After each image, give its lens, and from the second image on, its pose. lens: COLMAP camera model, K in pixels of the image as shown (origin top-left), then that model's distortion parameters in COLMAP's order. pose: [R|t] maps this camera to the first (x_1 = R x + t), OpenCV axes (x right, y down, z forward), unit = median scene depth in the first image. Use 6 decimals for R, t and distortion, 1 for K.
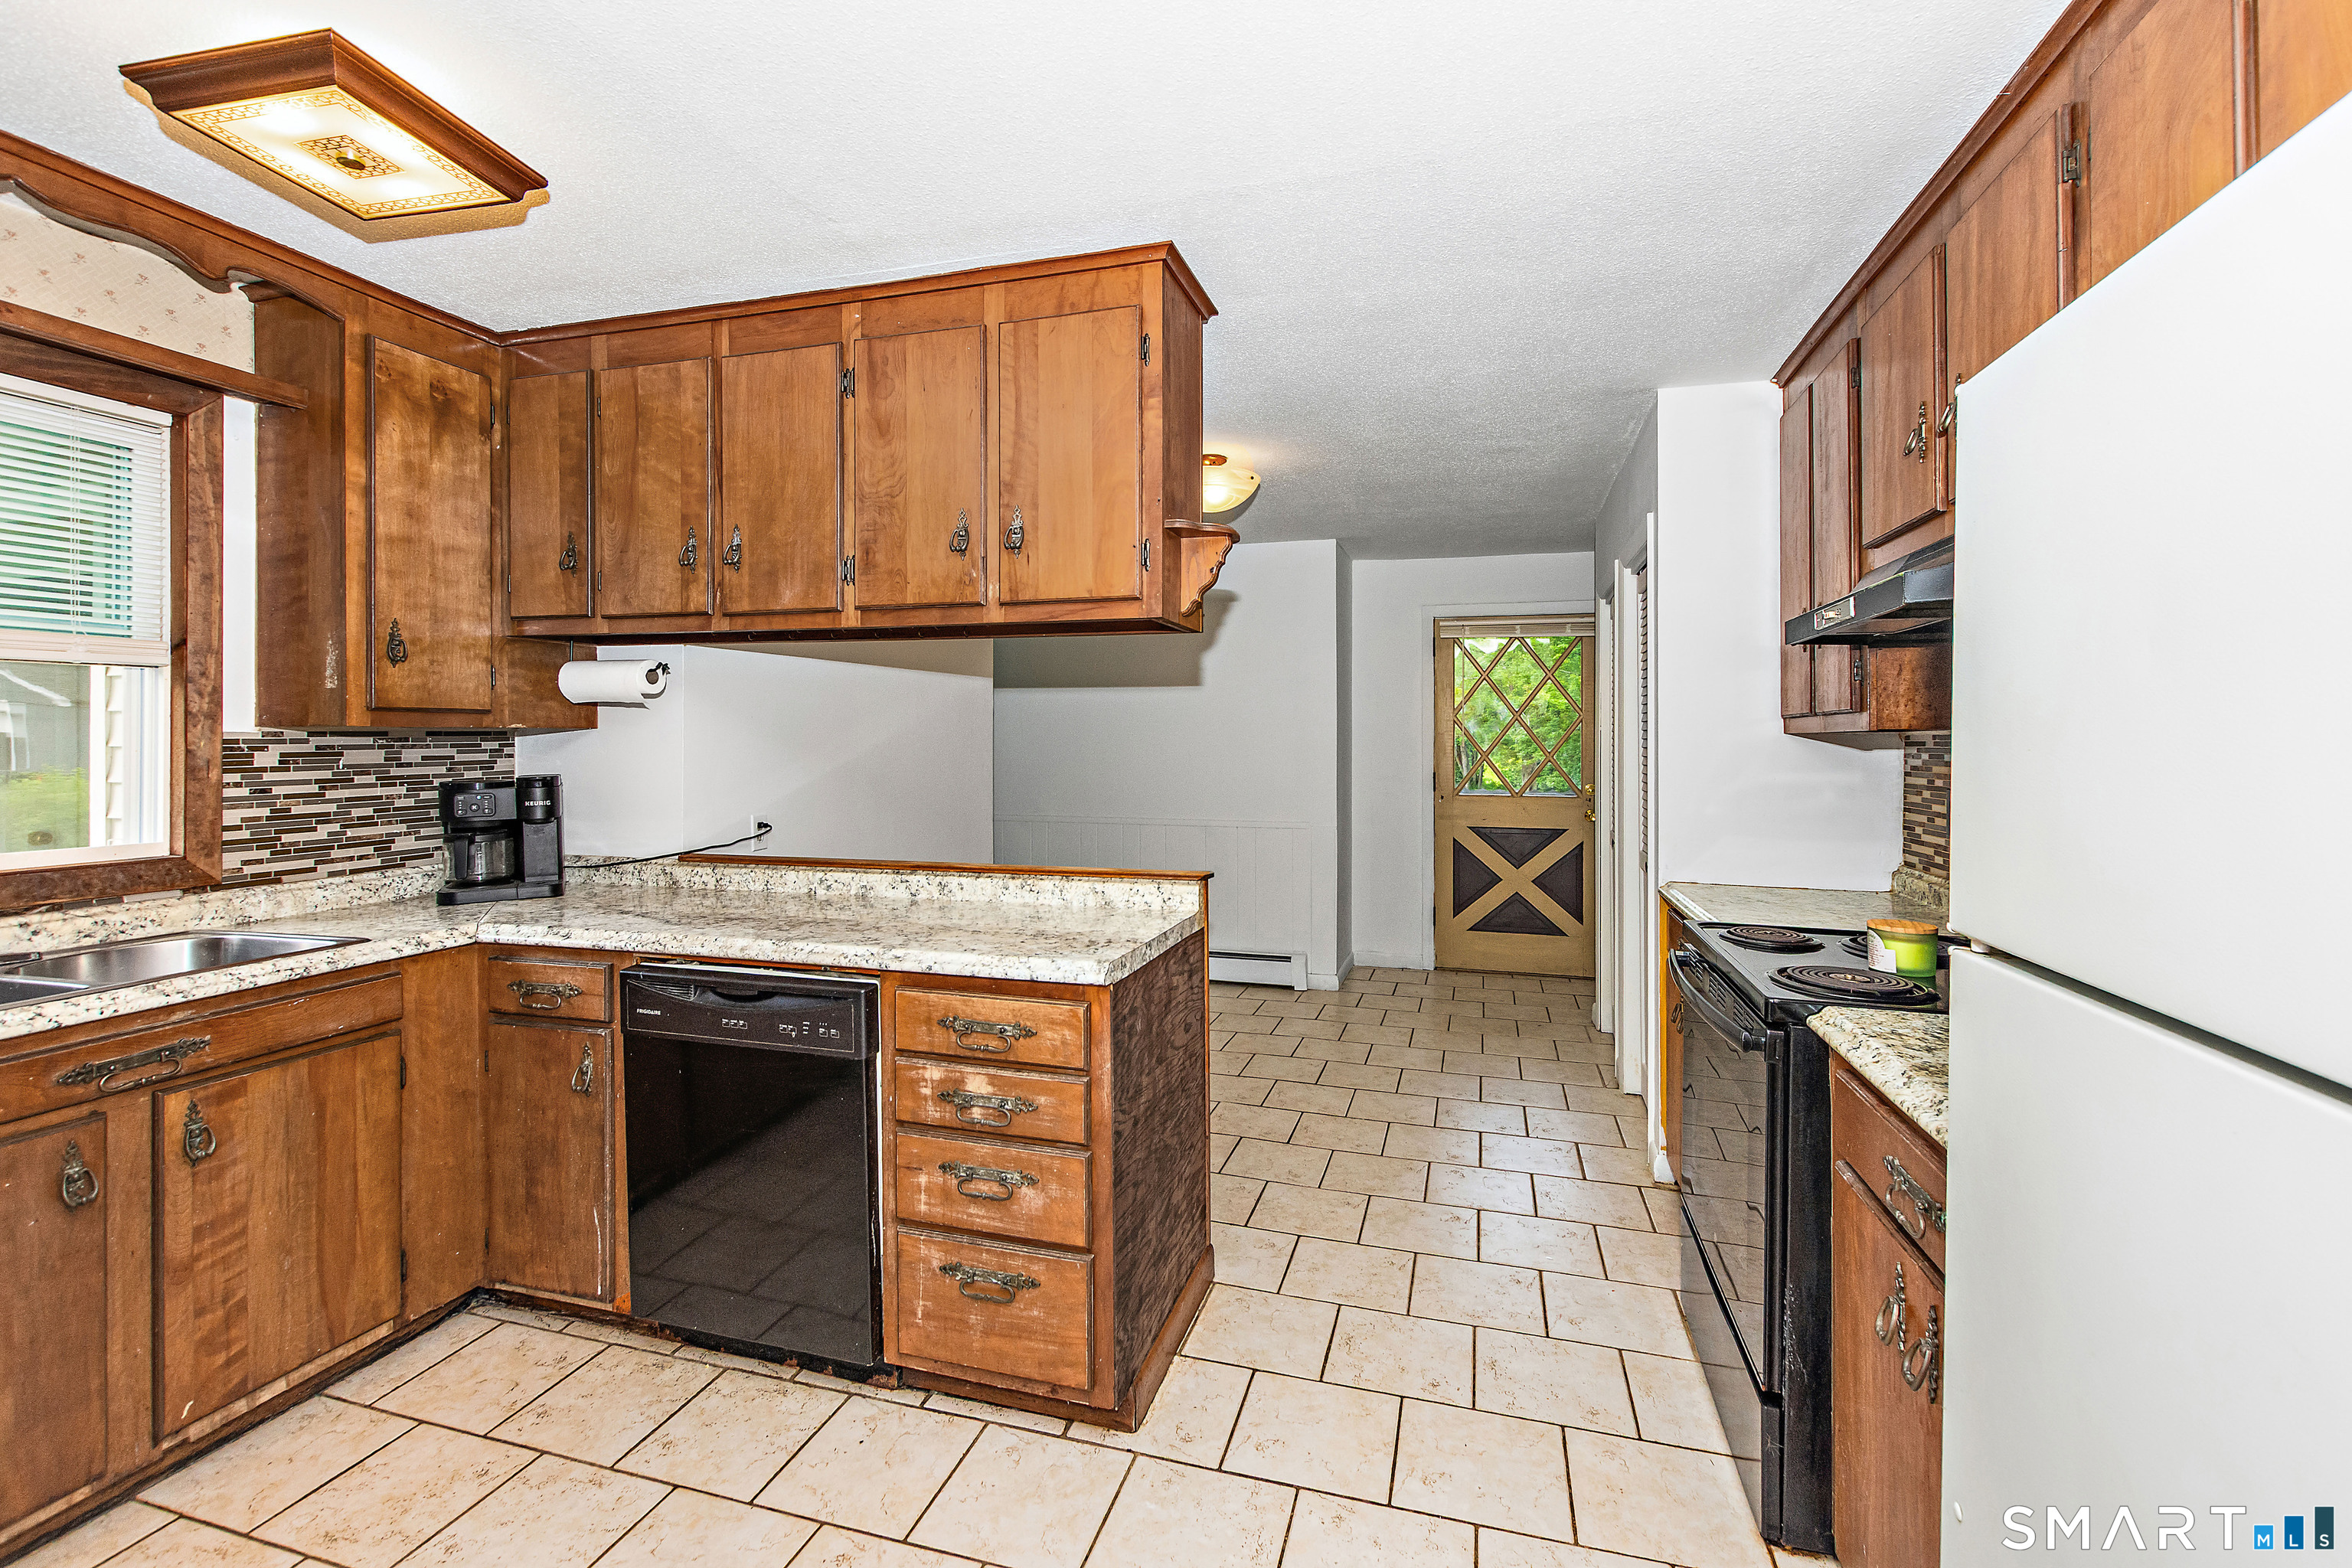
lens RADIAL K [[1035.5, 0, 1180.7], [0, 1035.5, 744.6], [0, 0, 1]] dist [0.009752, -0.003551]
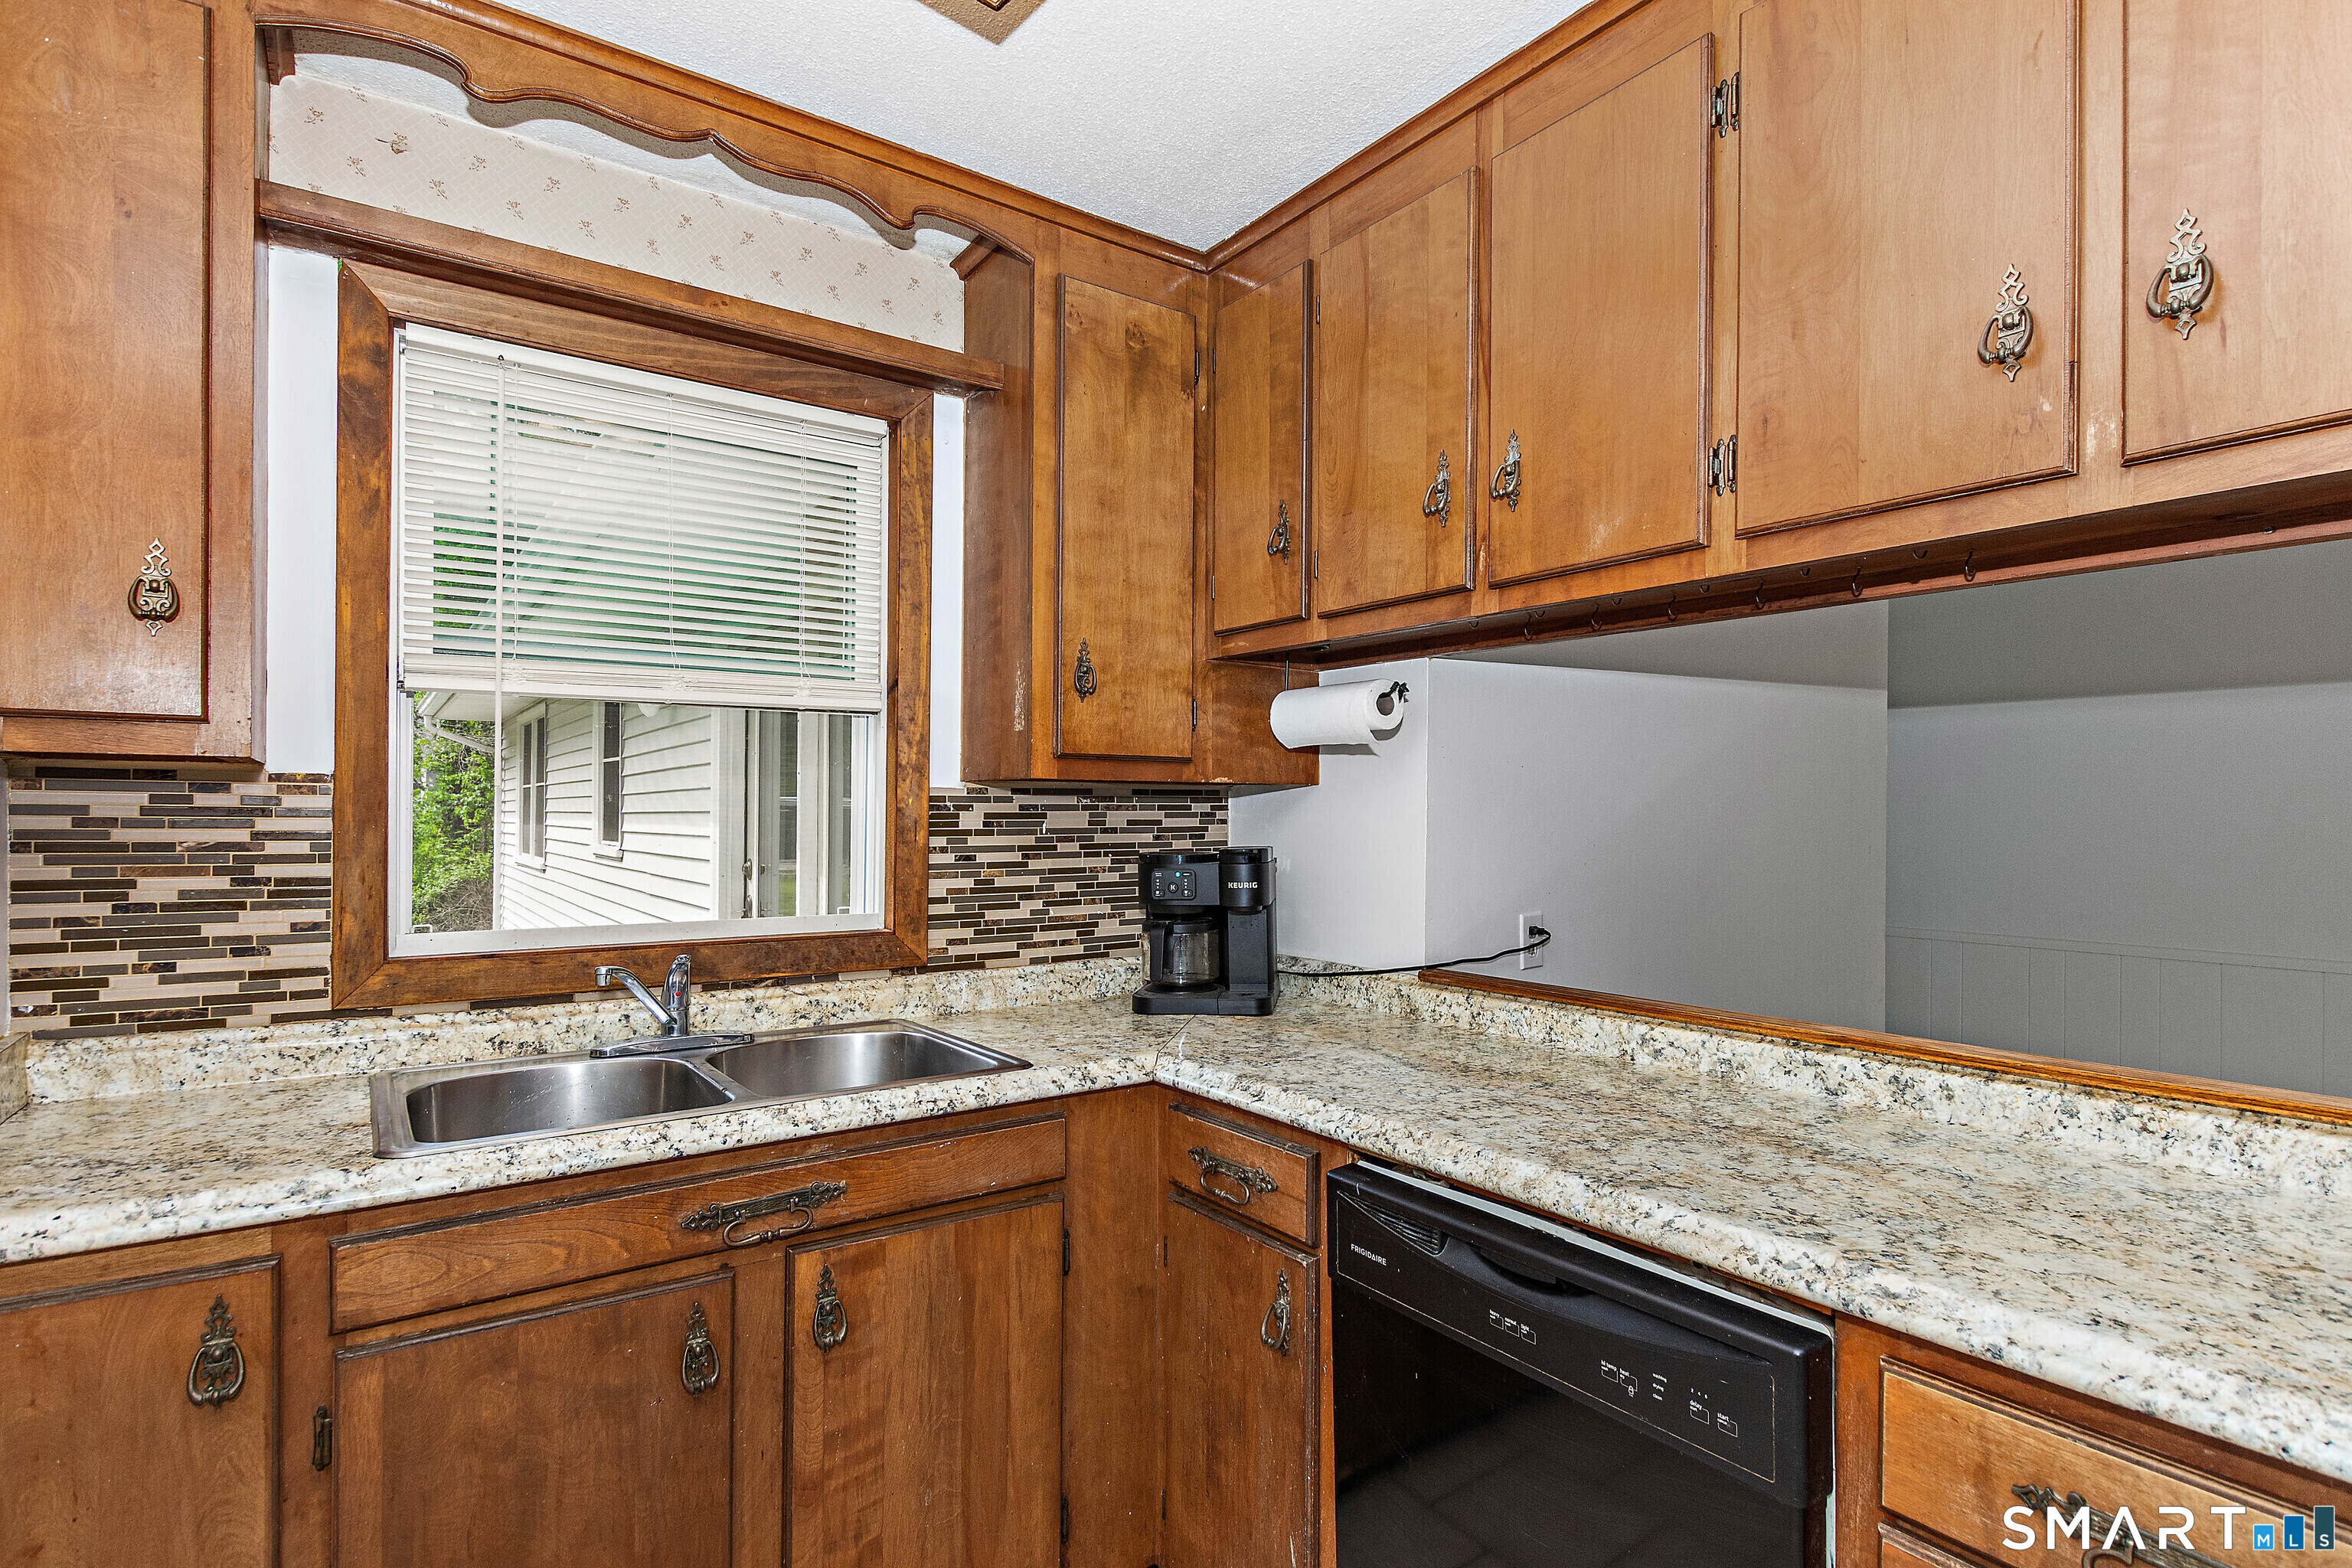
lens RADIAL K [[1154.8, 0, 1167.4], [0, 1154.8, 817.8], [0, 0, 1]] dist [0.004055, -0.002144]
pose [[0.784696, 0.006184, -0.619849, -0.182287], [-0.008973, 0.999959, -0.001383, 0.012339], [0.619815, 0.006647, 0.784720, 0.381647]]
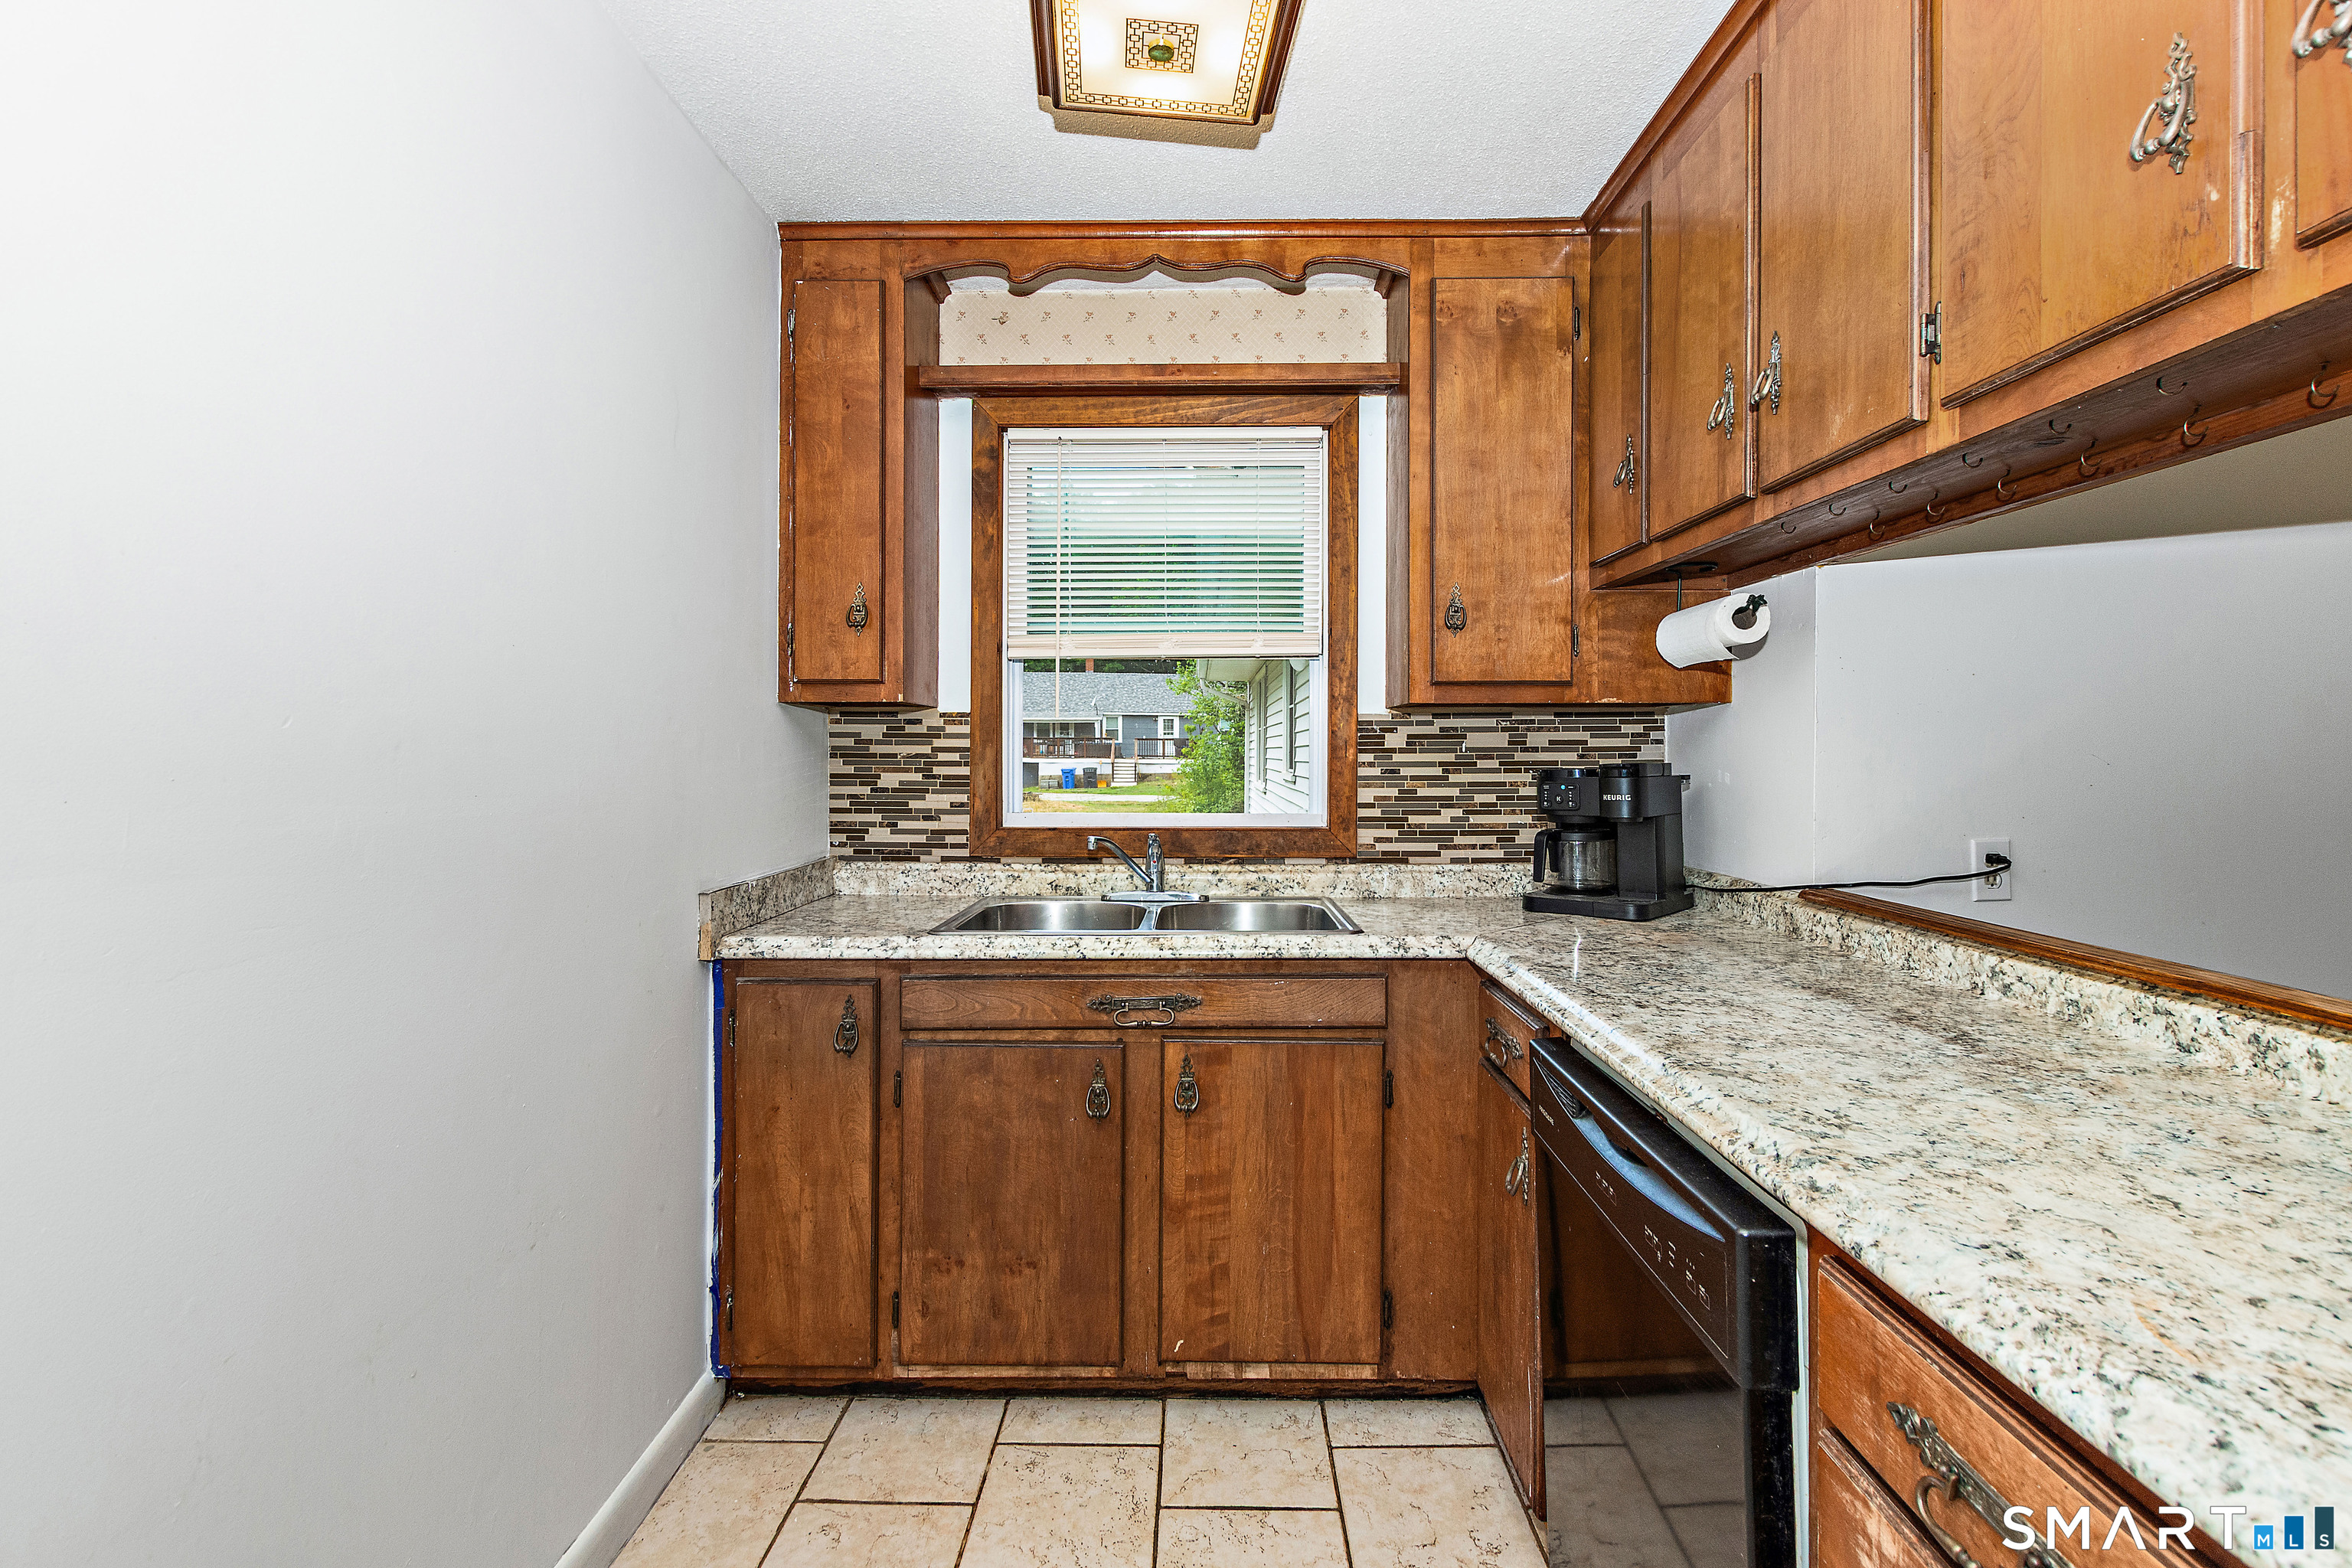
lens RADIAL K [[1035.5, 0, 1194.8], [0, 1035.5, 751.0], [0, 0, 1]] dist [0.009752, -0.003551]
pose [[0.277875, -0.000554, -0.960617, 0.046730], [-0.006477, 0.999976, -0.002451, 0.029393], [0.960595, 0.006903, 0.277865, 0.552825]]
